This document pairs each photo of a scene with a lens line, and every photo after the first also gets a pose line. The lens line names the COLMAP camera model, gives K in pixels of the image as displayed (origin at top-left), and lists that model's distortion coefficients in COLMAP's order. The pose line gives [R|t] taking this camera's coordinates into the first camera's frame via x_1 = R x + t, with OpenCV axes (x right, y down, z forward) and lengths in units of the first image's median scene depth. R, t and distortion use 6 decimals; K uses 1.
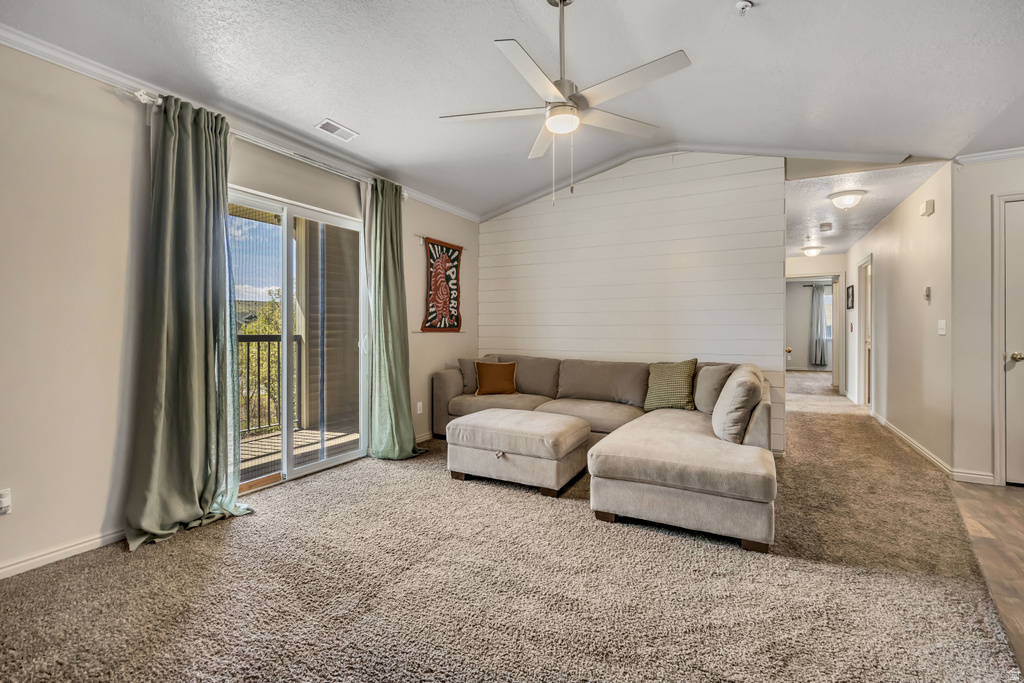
lens RADIAL K [[459.6, 0, 513.6], [0, 459.6, 331.4], [0, 0, 1]] dist [0.003654, -0.000722]
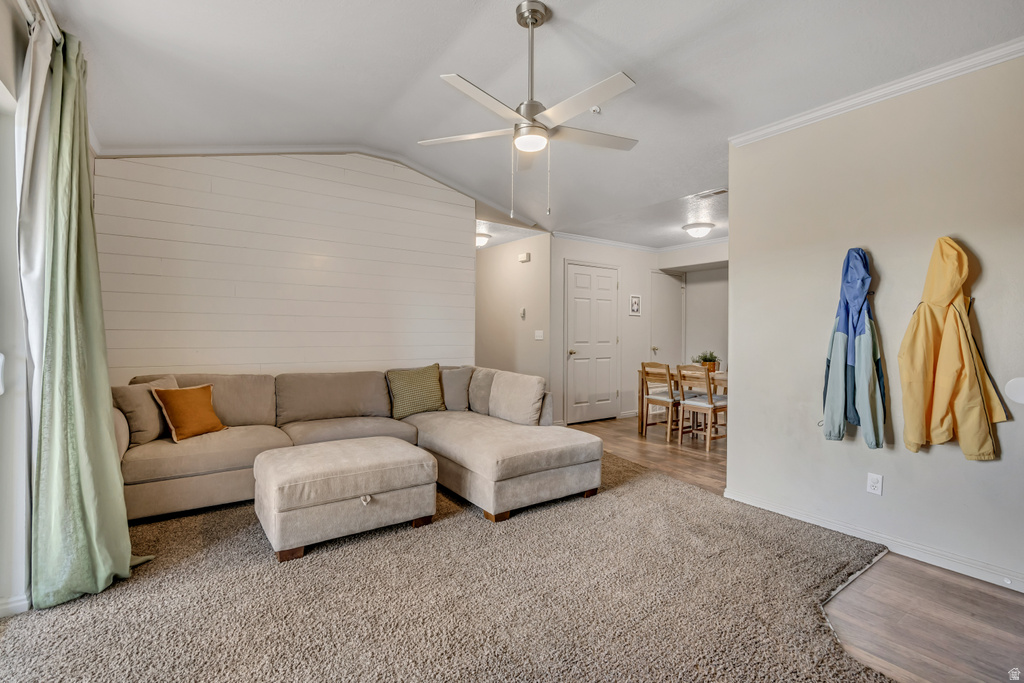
lens RADIAL K [[459.6, 0, 512.0], [0, 459.6, 339.2], [0, 0, 1]] dist [0.003654, -0.000722]
pose [[0.449589, -0.011394, 0.893163, -0.386086], [-0.004867, 0.999873, 0.015206, -0.012318], [-0.893223, -0.011183, 0.449476, 0.265550]]
